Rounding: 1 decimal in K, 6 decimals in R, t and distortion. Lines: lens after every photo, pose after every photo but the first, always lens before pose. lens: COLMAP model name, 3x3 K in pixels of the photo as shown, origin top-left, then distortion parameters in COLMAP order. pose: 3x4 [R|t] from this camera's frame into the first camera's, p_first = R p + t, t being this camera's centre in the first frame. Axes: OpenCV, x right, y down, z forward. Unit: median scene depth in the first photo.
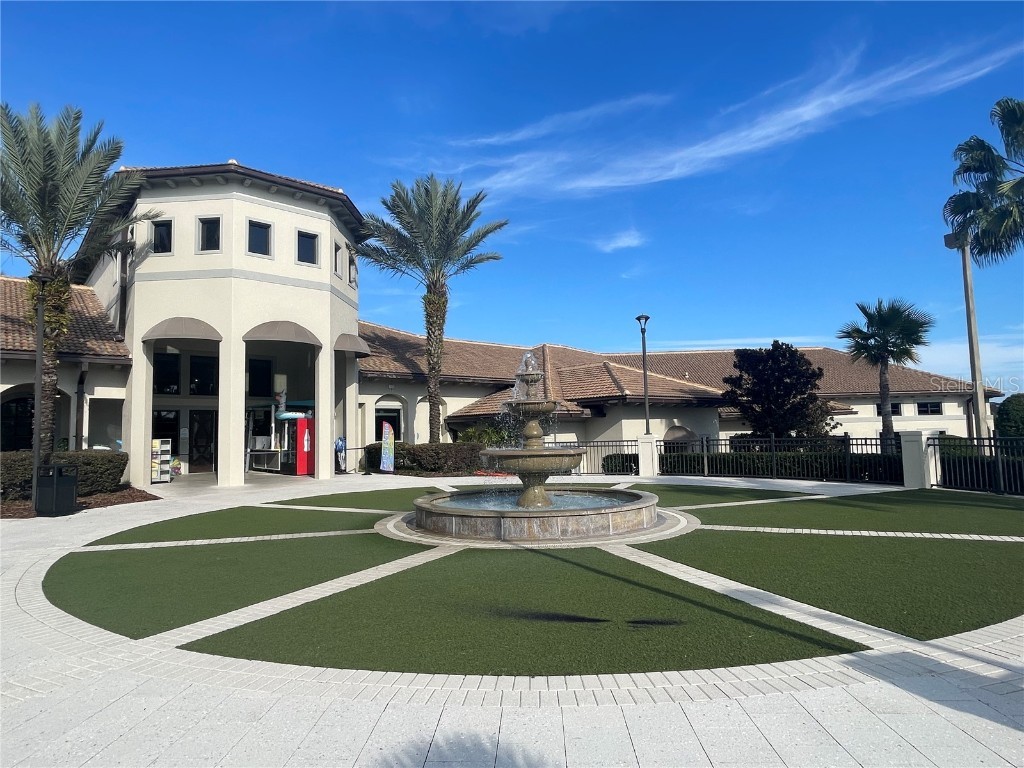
lens RADIAL K [[574.6, 0, 512.6], [0, 574.6, 384.9], [0, 0, 1]] dist [0.004288, 0.000128]
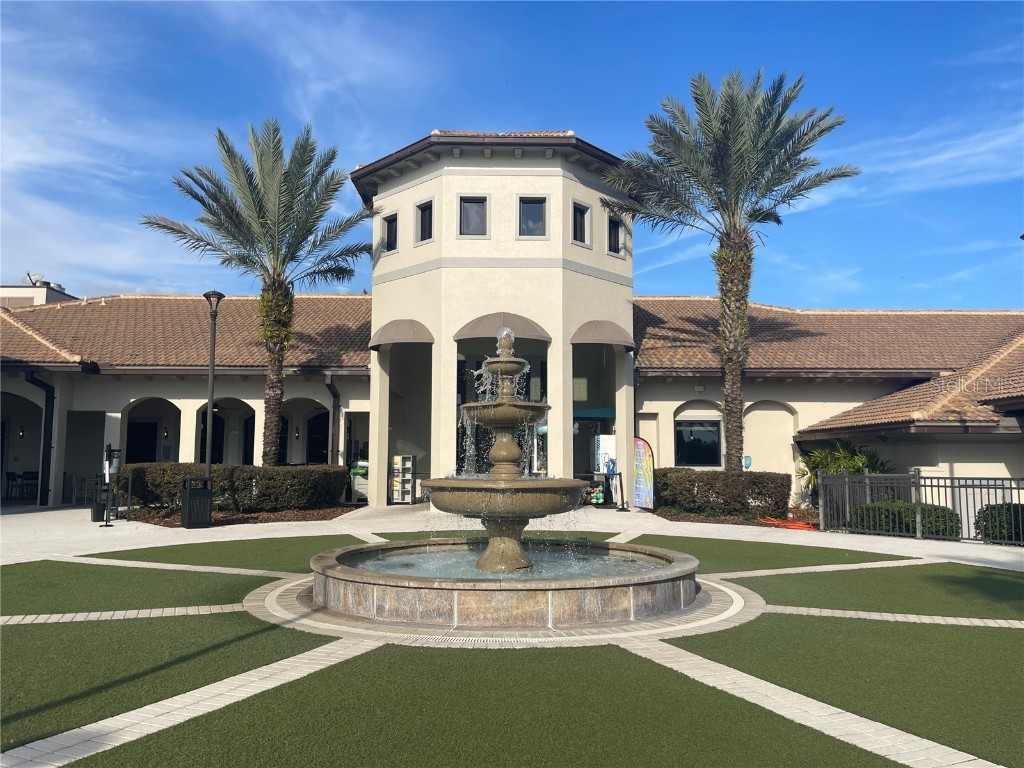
lens RADIAL K [[773.4, 0, 512.0], [0, 773.4, 386.1], [0, 0, 1]] dist [0.013795, 0.000334]
pose [[0.761002, -0.037217, -0.647681, 0.304007], [0.033567, 0.999275, -0.017980, 0.012074], [0.647881, -0.008058, 0.761699, 0.178008]]
